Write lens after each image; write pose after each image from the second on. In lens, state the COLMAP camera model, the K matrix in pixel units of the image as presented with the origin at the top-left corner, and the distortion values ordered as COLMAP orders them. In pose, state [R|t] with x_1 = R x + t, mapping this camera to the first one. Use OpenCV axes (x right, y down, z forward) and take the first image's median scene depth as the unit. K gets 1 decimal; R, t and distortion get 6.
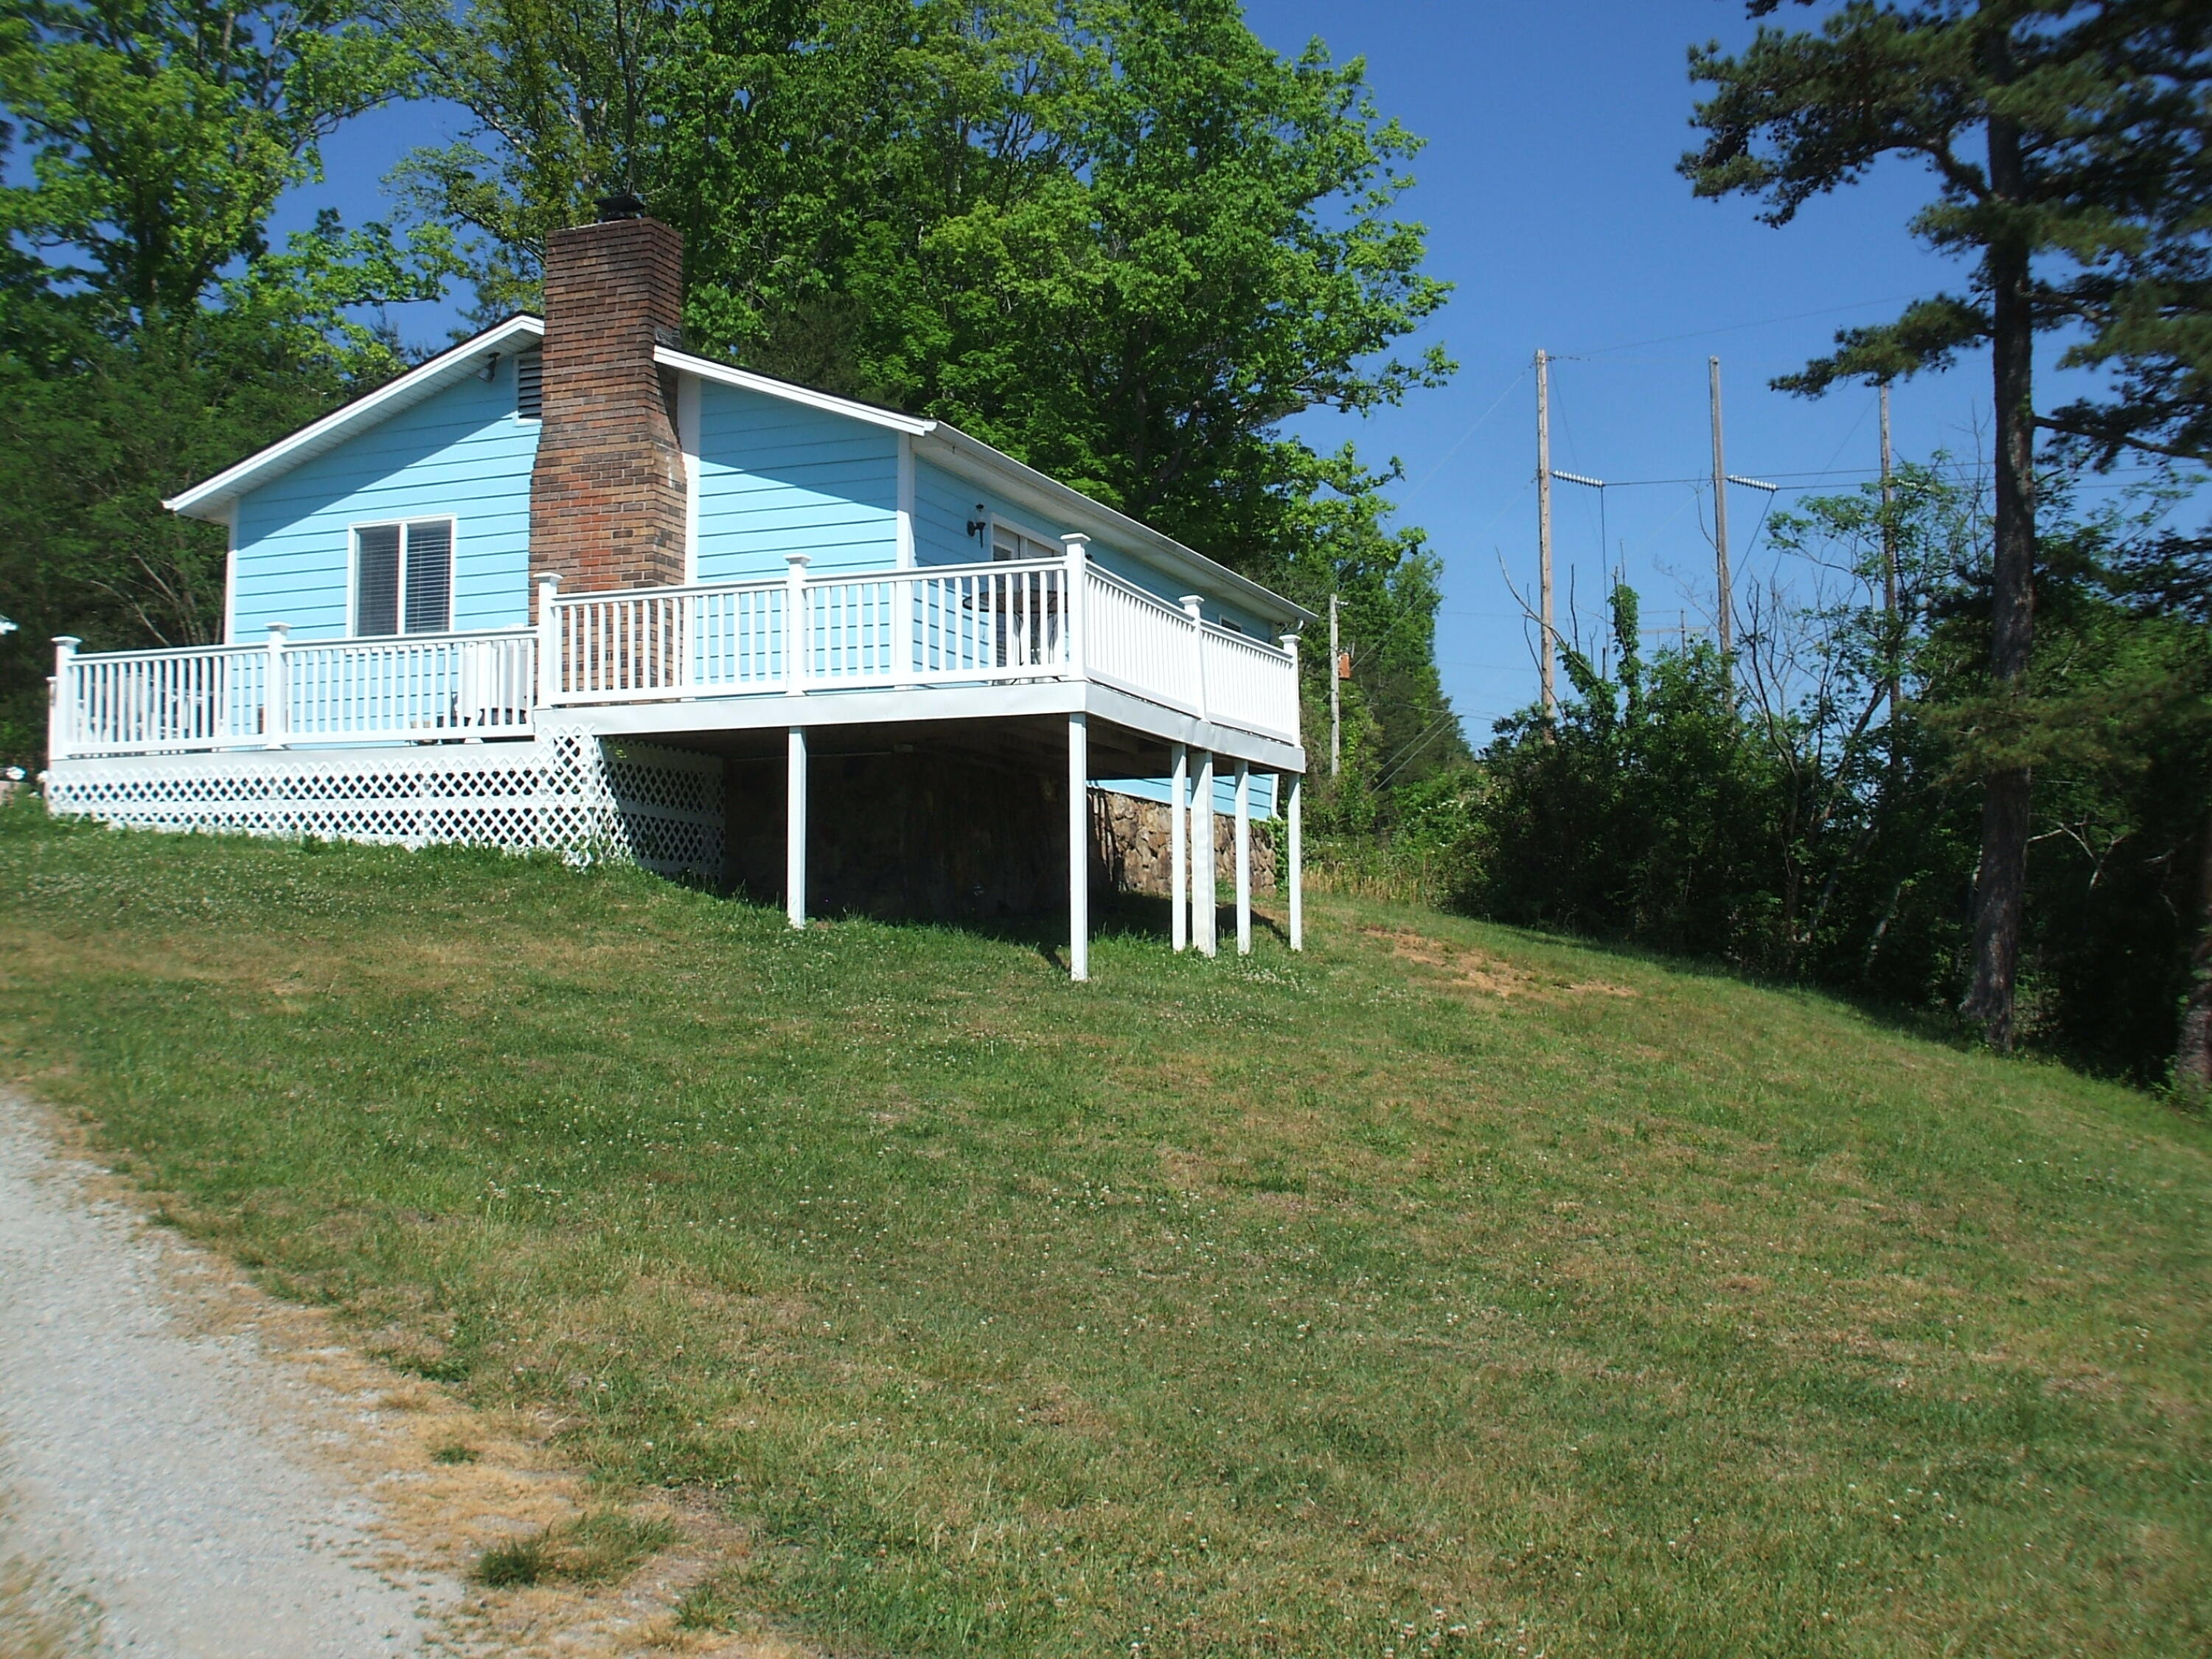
lens RADIAL K [[2358.3, 0, 1071.3], [0, 2358.3, 831.2], [0, 0, 1]] dist [-0.181097, 0.260423]
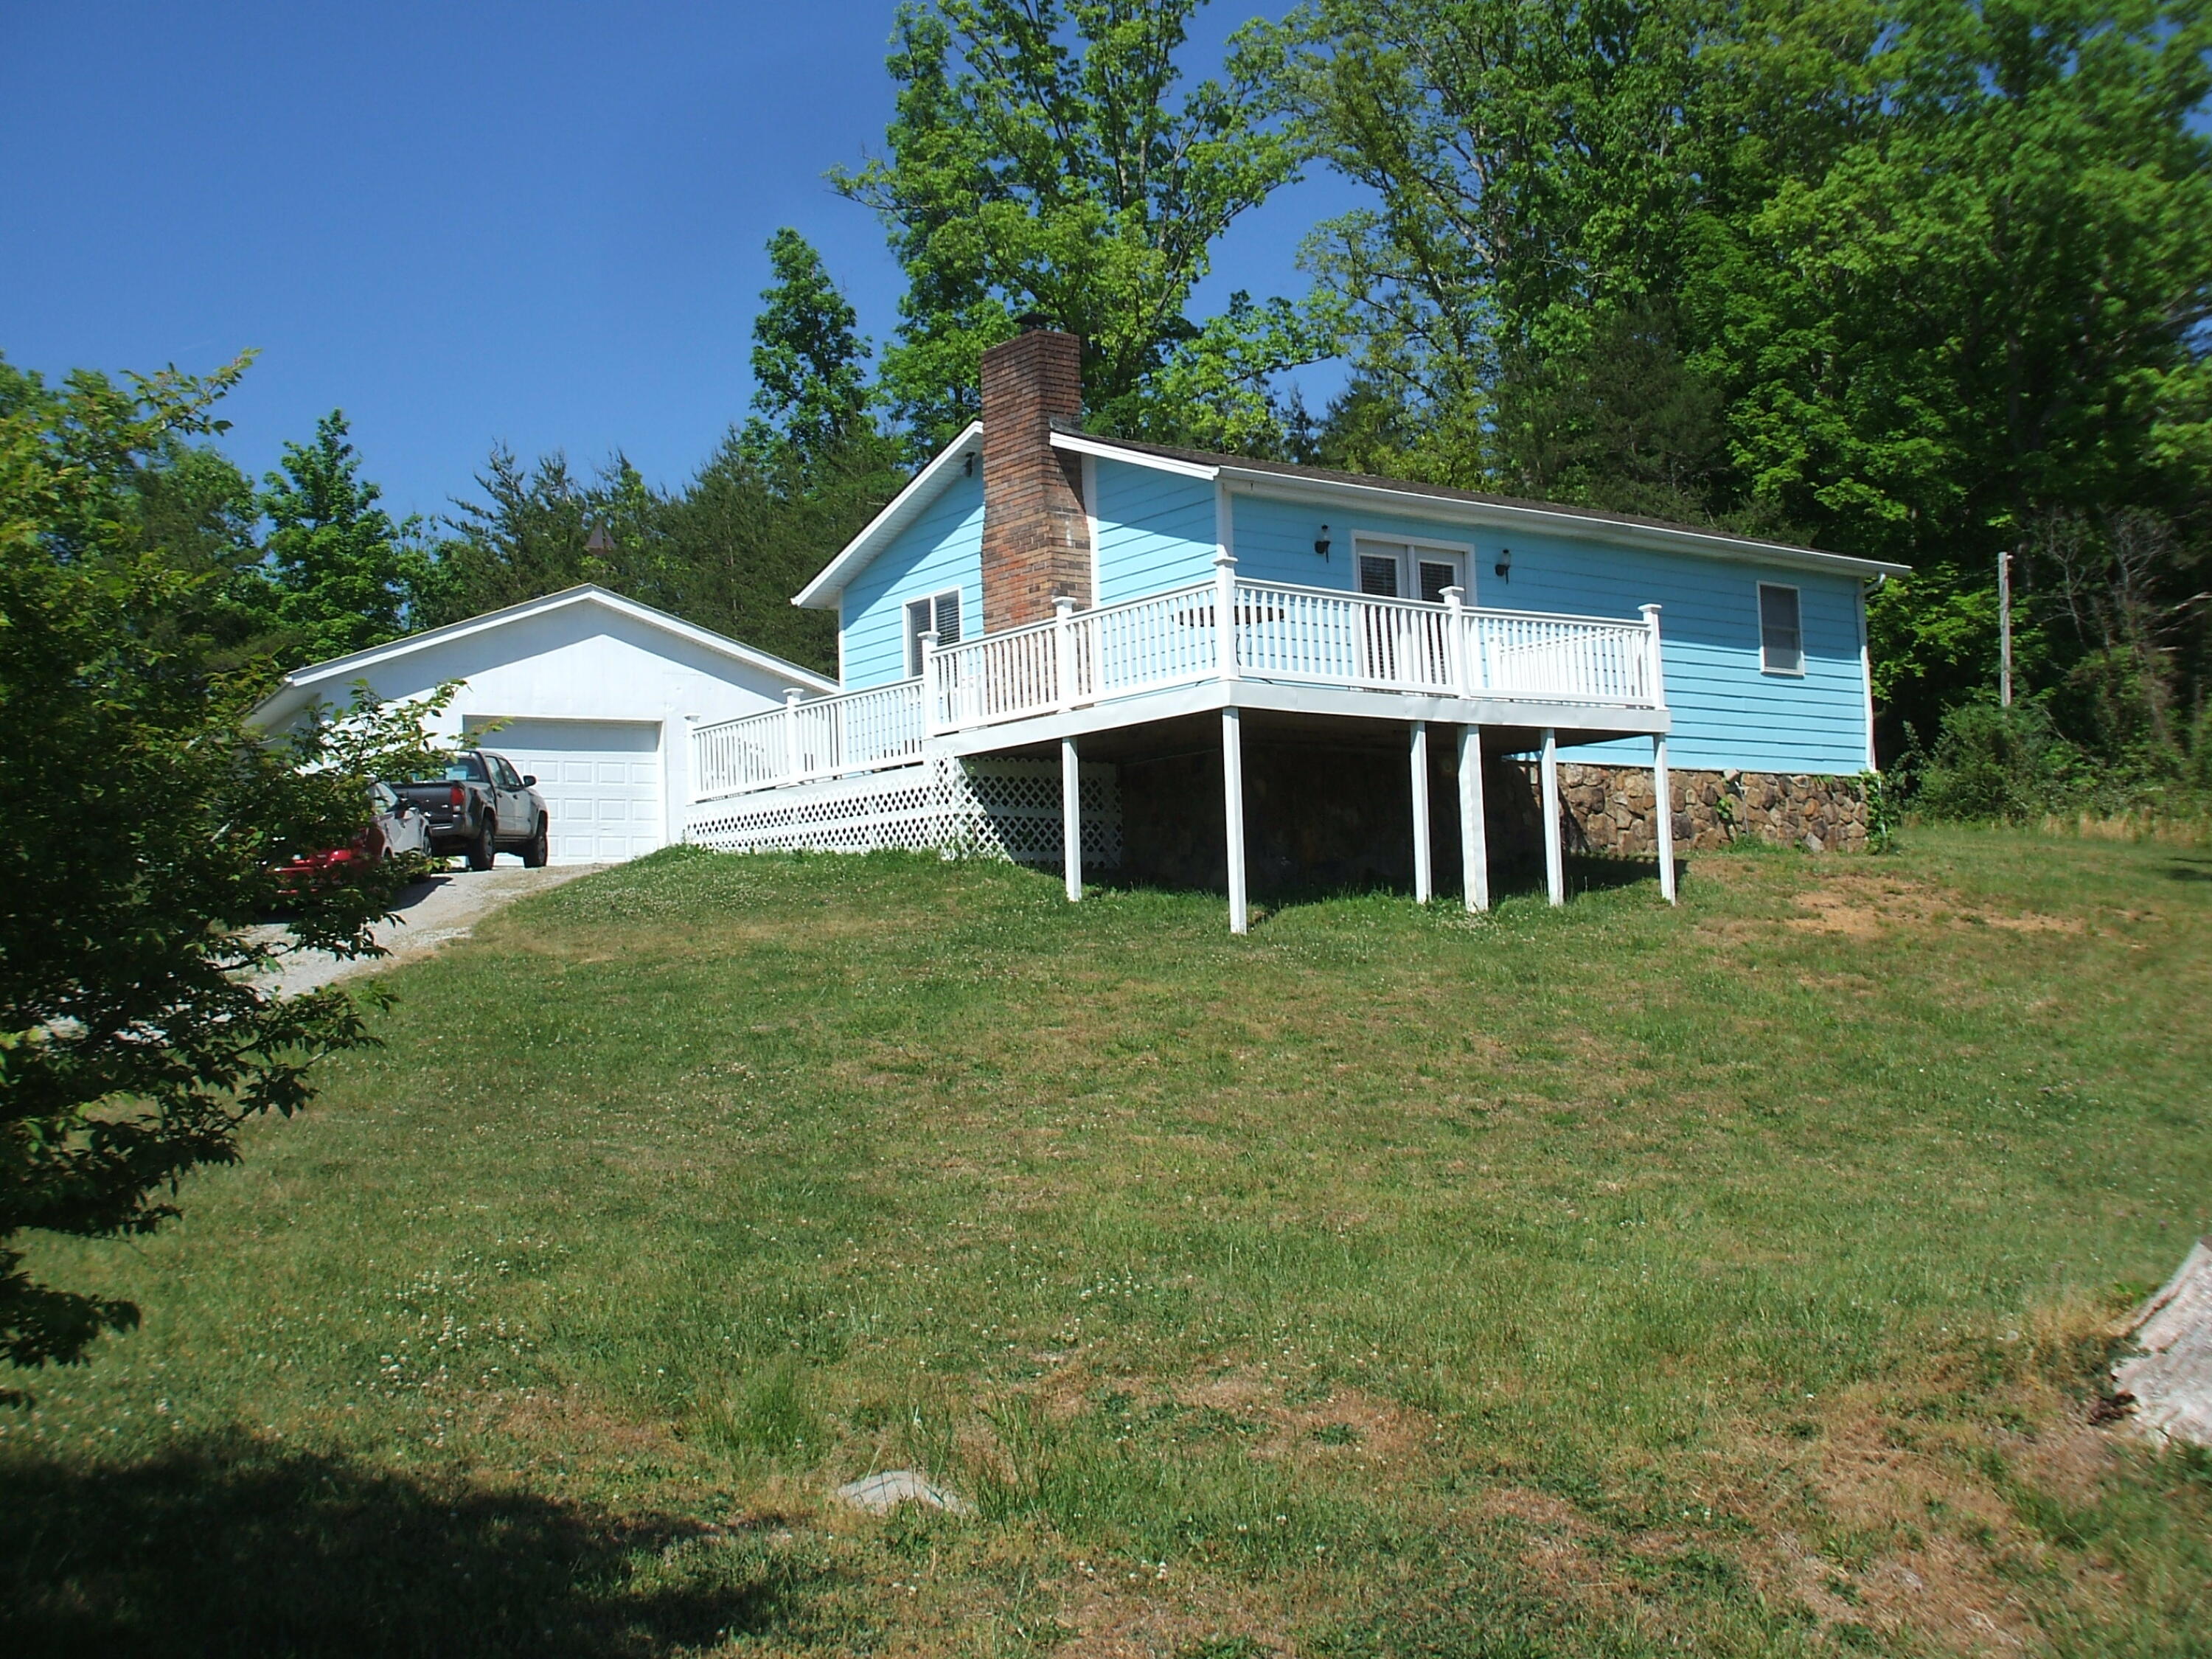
lens RADIAL K [[2358.3, 0, 1071.3], [0, 2358.3, 831.2], [0, 0, 1]] dist [-0.181097, 0.260423]
pose [[0.847583, -0.065813, -0.526565, 0.464682], [0.064904, 0.997687, -0.020224, 0.026068], [0.526678, -0.017034, 0.849894, -0.044940]]
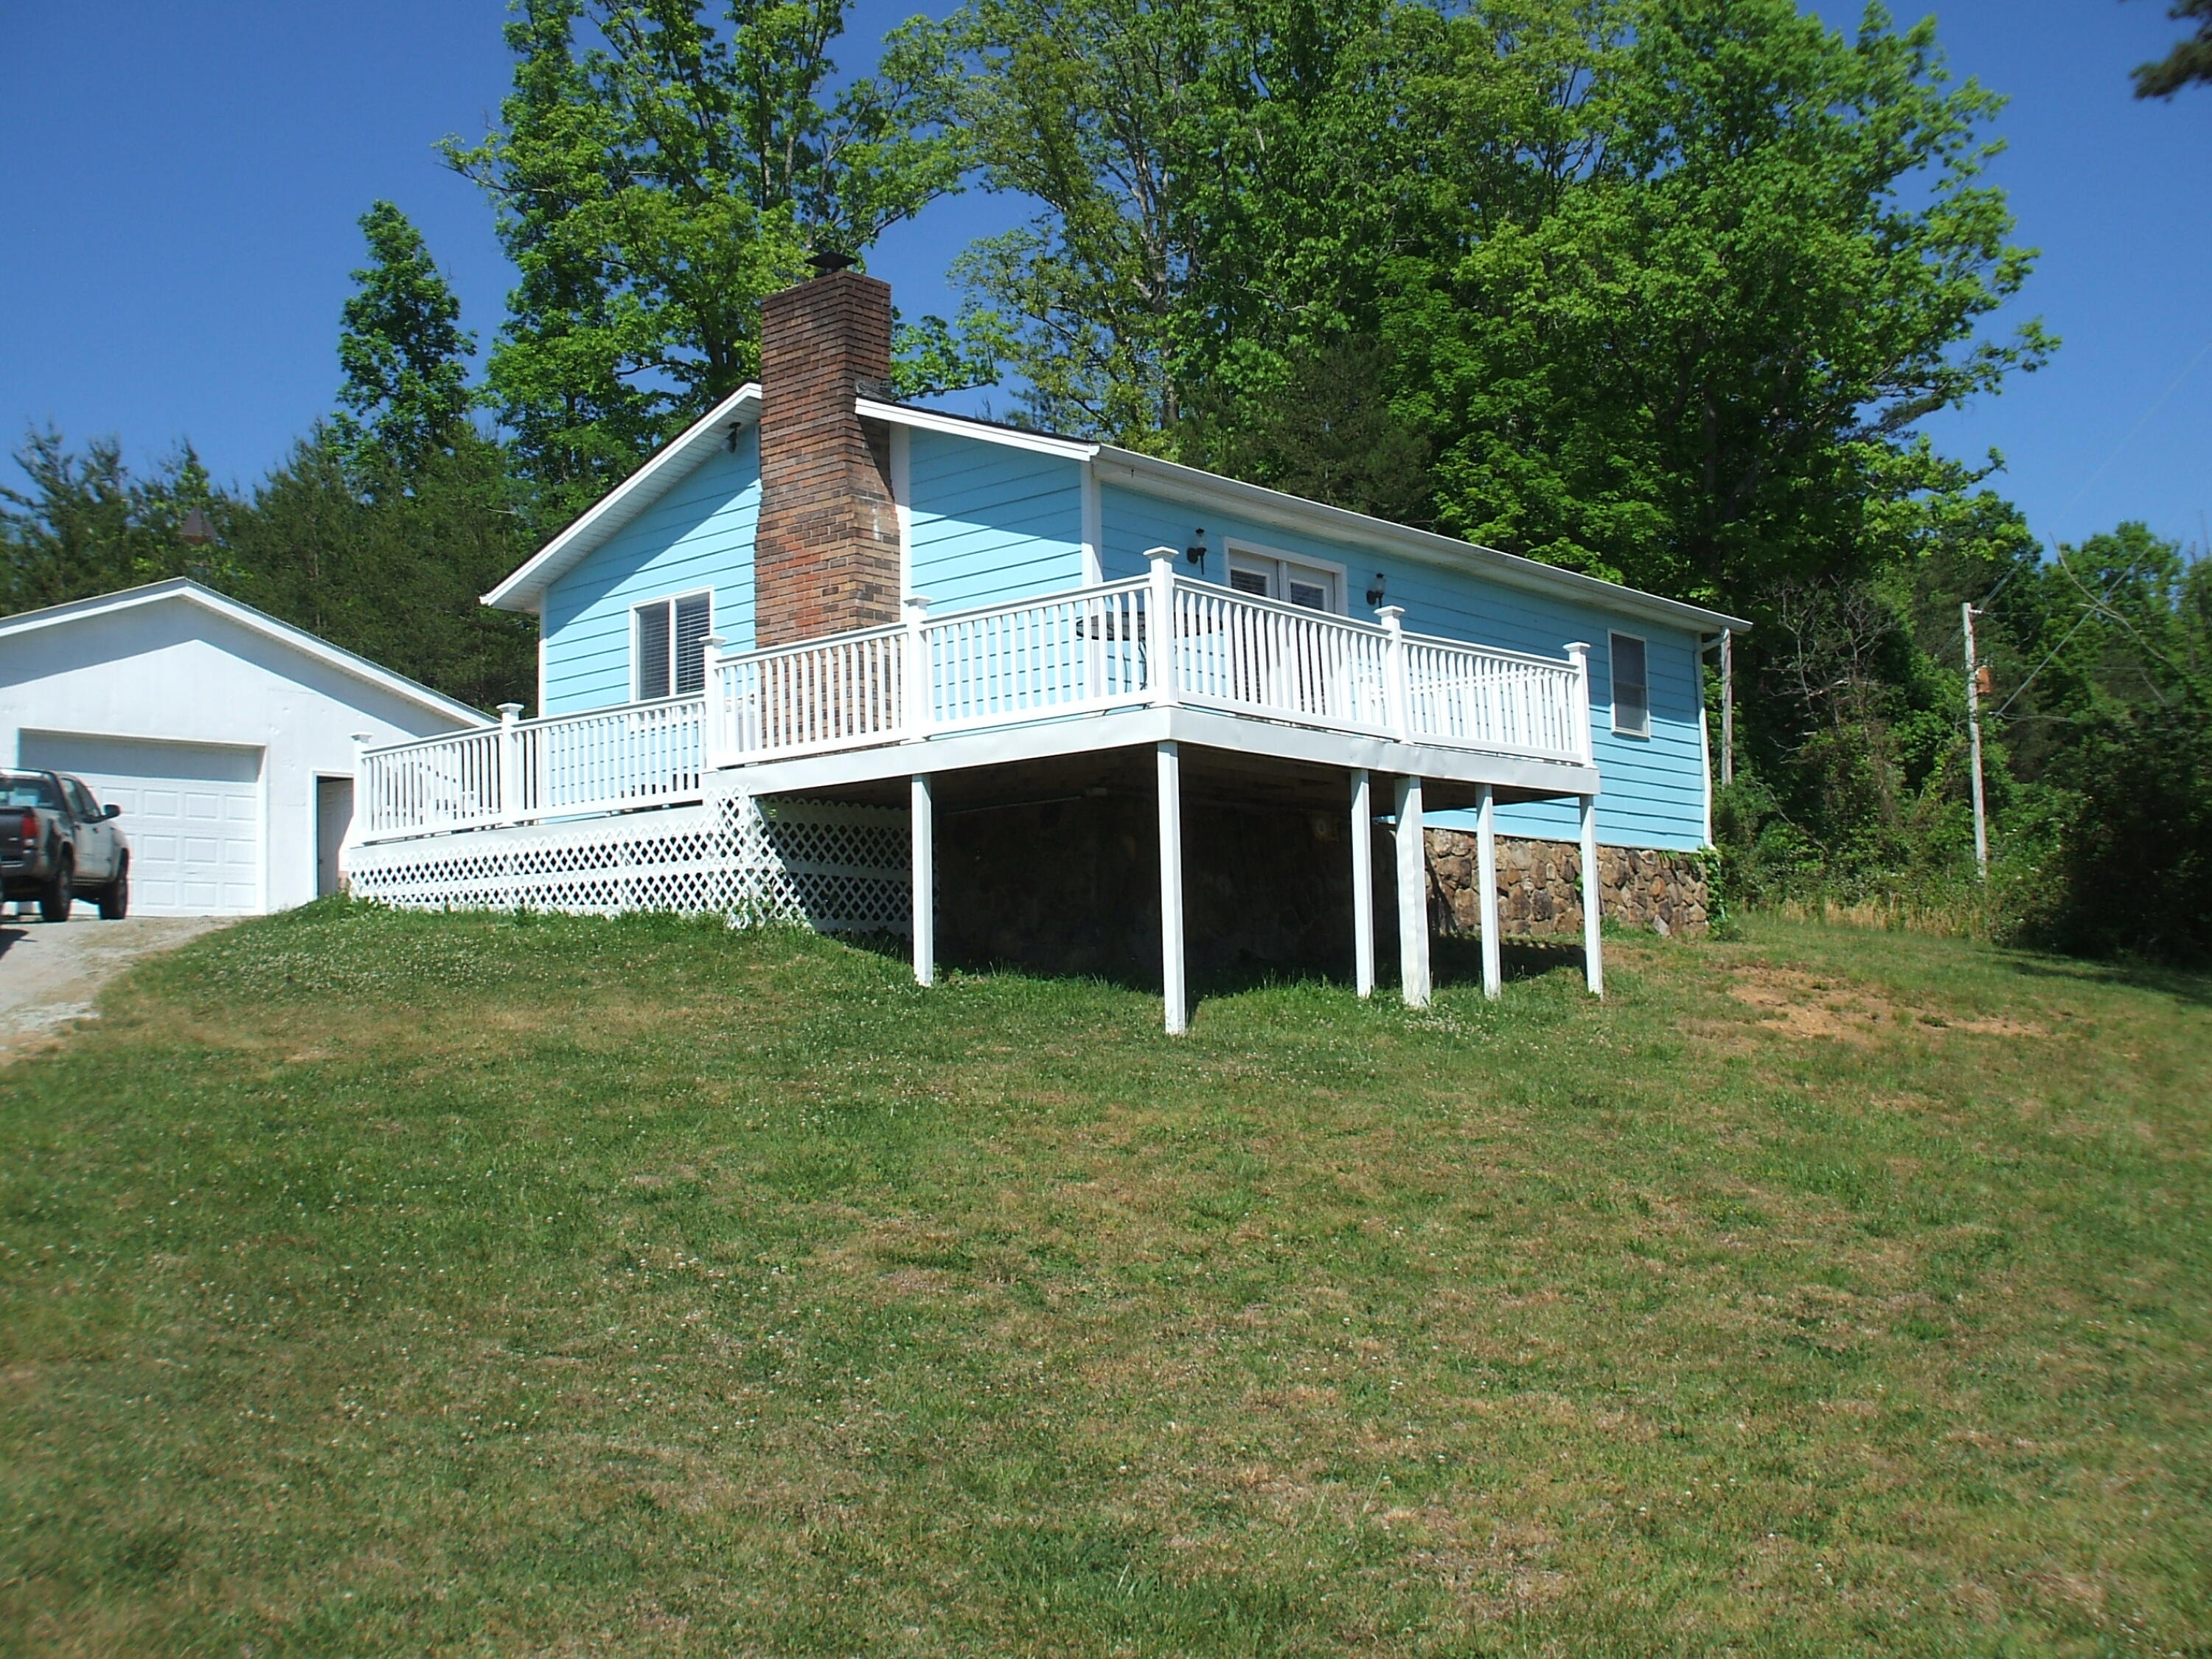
lens RADIAL K [[2358.3, 0, 1071.3], [0, 2358.3, 831.2], [0, 0, 1]] dist [-0.181097, 0.260423]
pose [[0.940833, -0.051878, -0.334877, 0.228519], [0.042512, 0.998474, -0.035243, 0.013169], [0.336194, 0.018922, 0.941603, 0.101484]]
